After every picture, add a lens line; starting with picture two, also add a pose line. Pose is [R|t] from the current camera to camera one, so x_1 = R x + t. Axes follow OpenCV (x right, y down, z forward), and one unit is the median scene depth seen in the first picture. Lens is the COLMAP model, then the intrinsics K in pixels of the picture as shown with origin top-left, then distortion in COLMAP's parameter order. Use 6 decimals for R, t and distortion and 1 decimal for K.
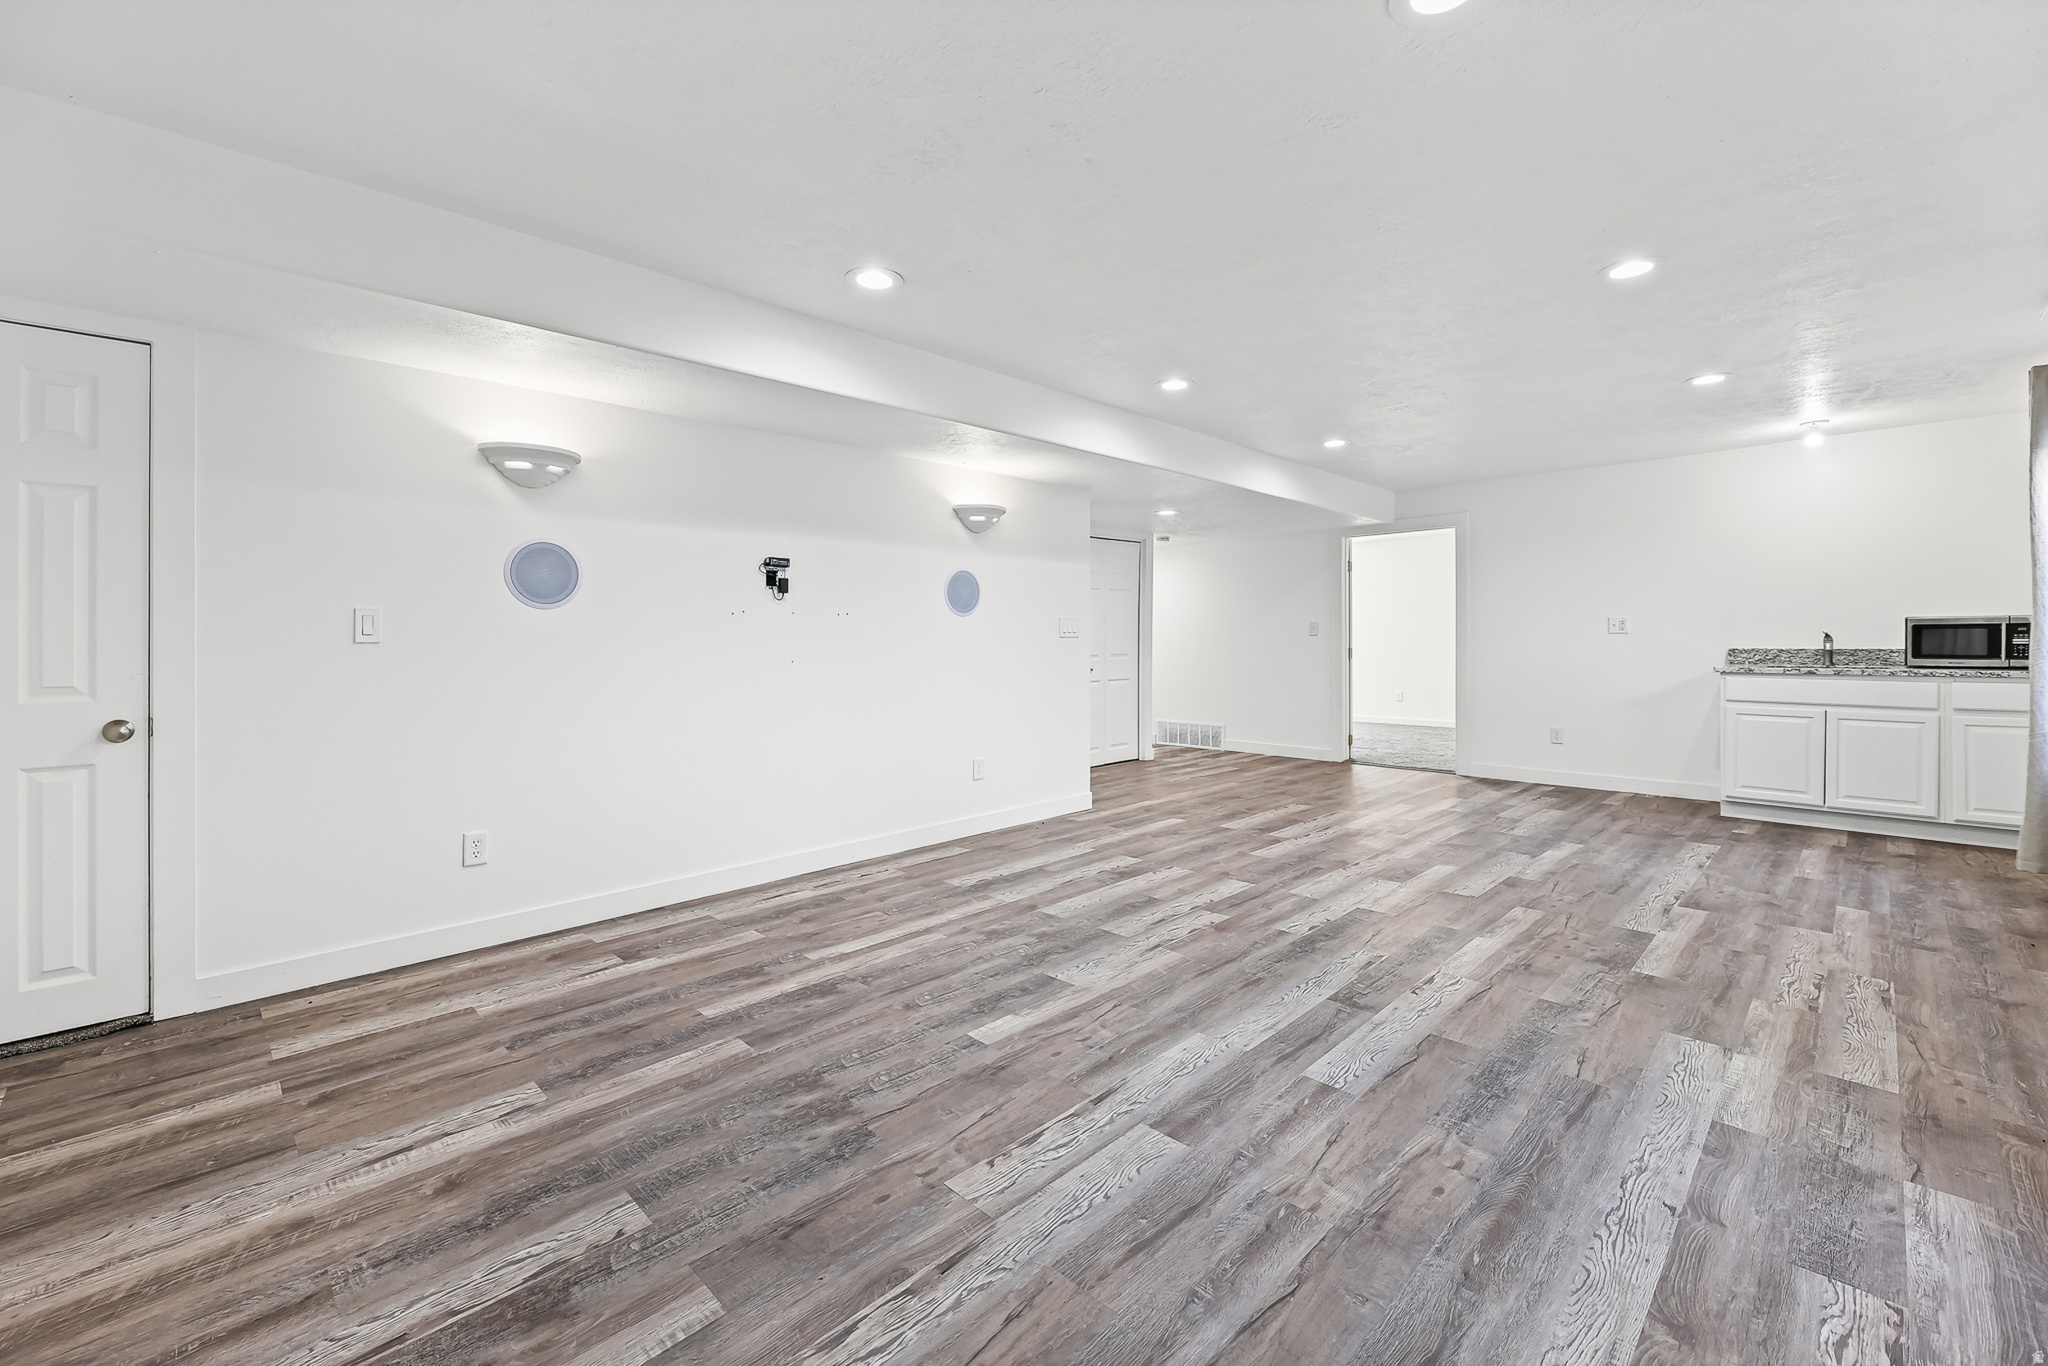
lens RADIAL K [[839.1, 0, 1024.1], [0, 839.1, 685.3], [0, 0, 1]] dist [-0.010466, -0.000670]
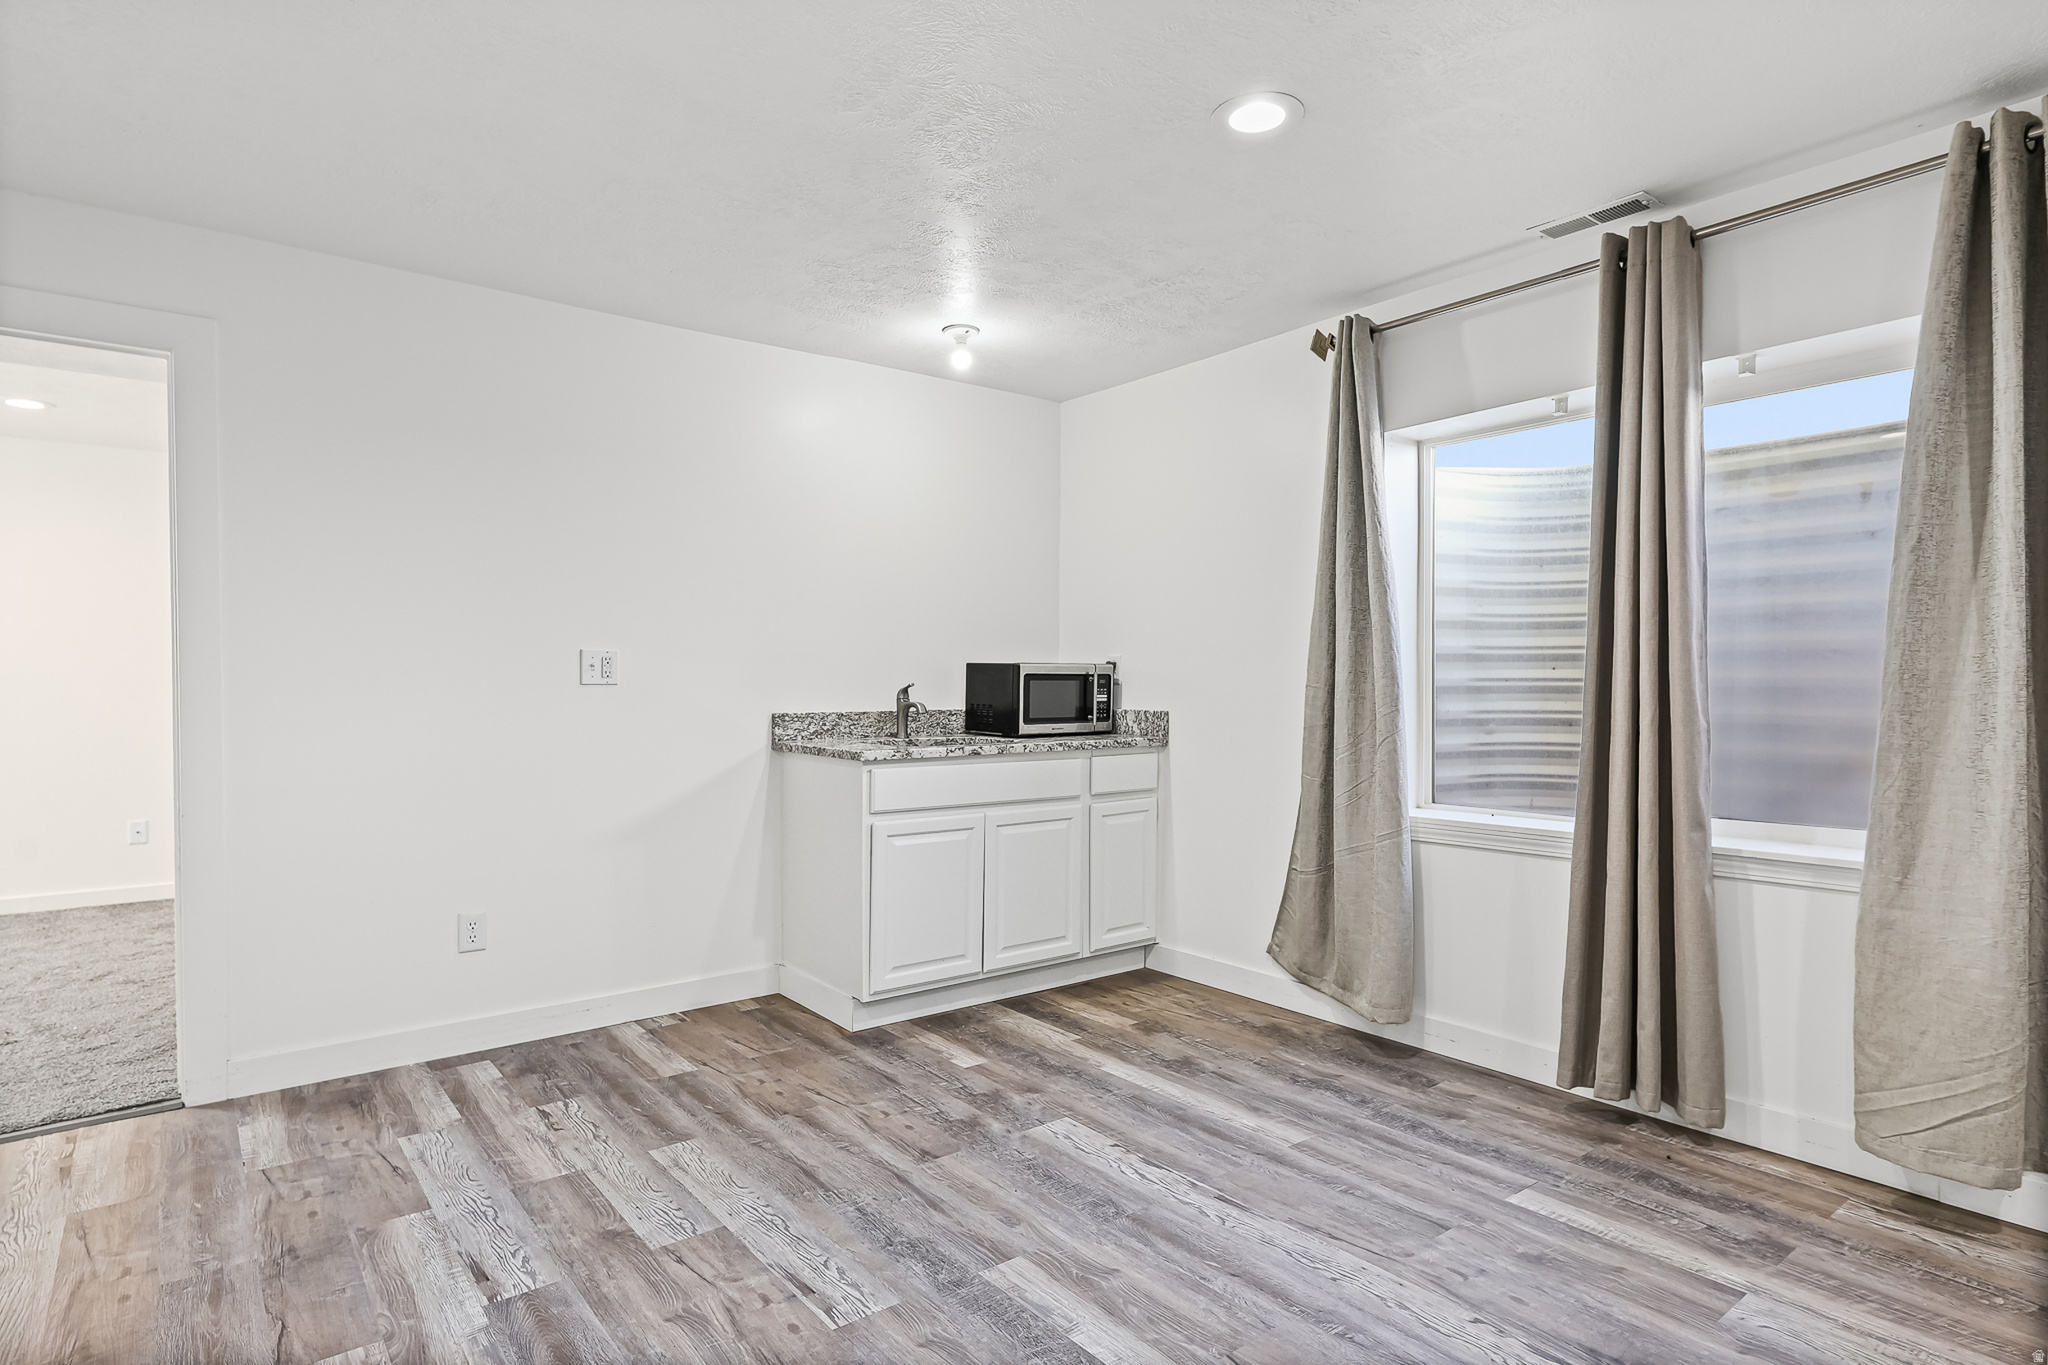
lens RADIAL K [[1090.6, 0, 1024.1], [0, 1090.6, 688.0], [0, 0, 1]] dist [0.004475, -0.000356]
pose [[0.122833, 0.002557, 0.992424, 0.254744], [0.055203, 0.998431, -0.009405, -0.073373], [-0.990891, 0.055940, 0.122499, 1.219379]]
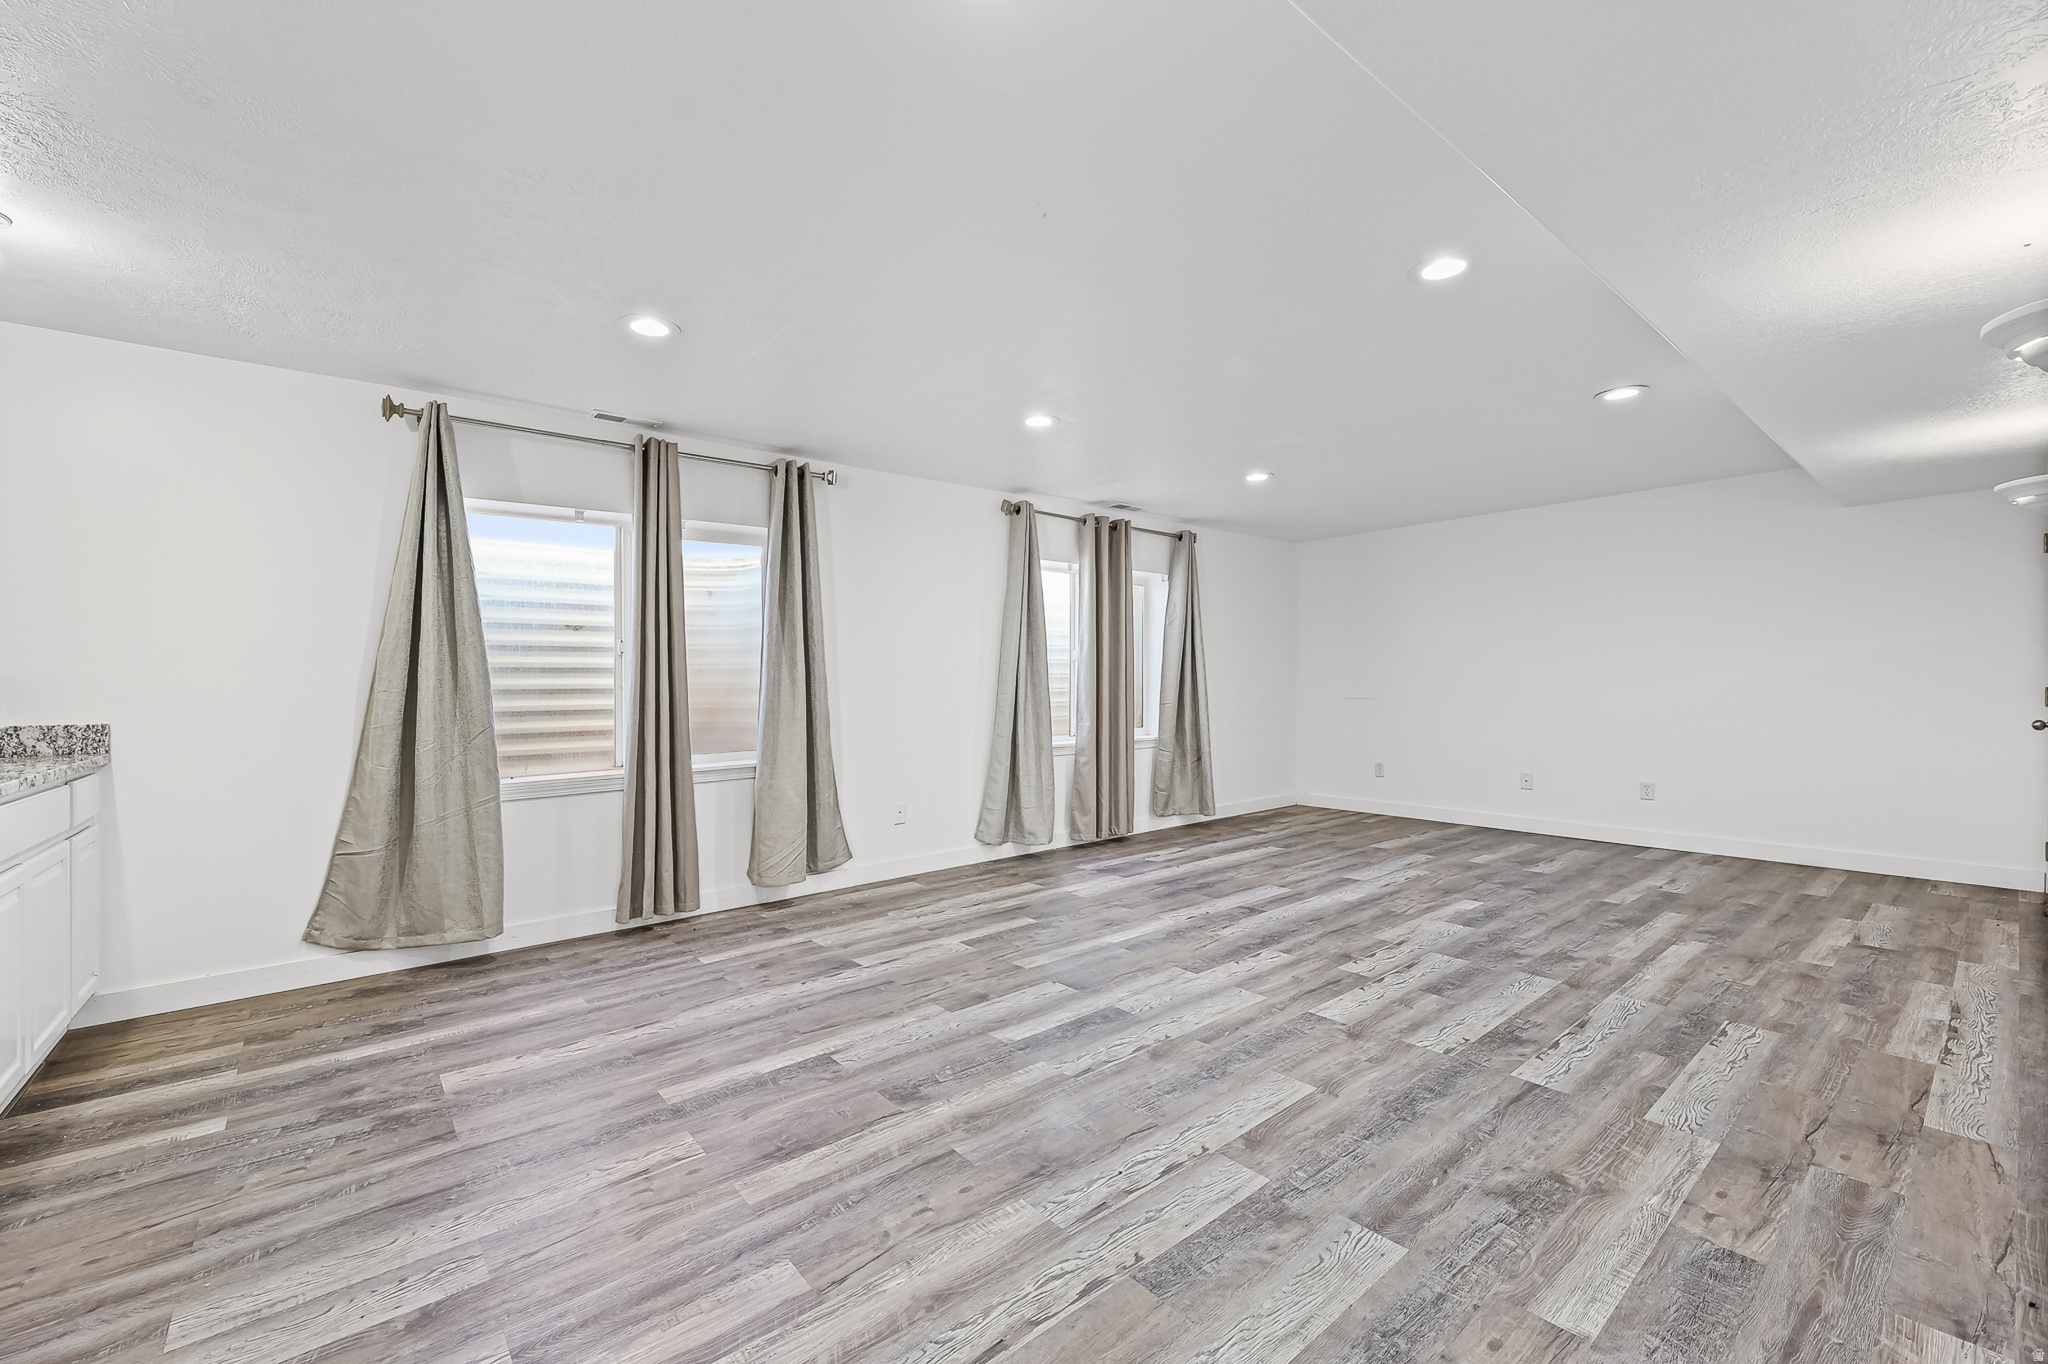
lens RADIAL K [[839.1, 0, 1023.8], [0, 839.1, 679.7], [0, 0, 1]] dist [-0.010466, -0.000670]
pose [[-0.996746, 0.020969, 0.077828, 0.508373], [0.025038, 0.998350, 0.051680, -0.110910], [-0.076616, 0.053460, -0.995626, 1.909408]]
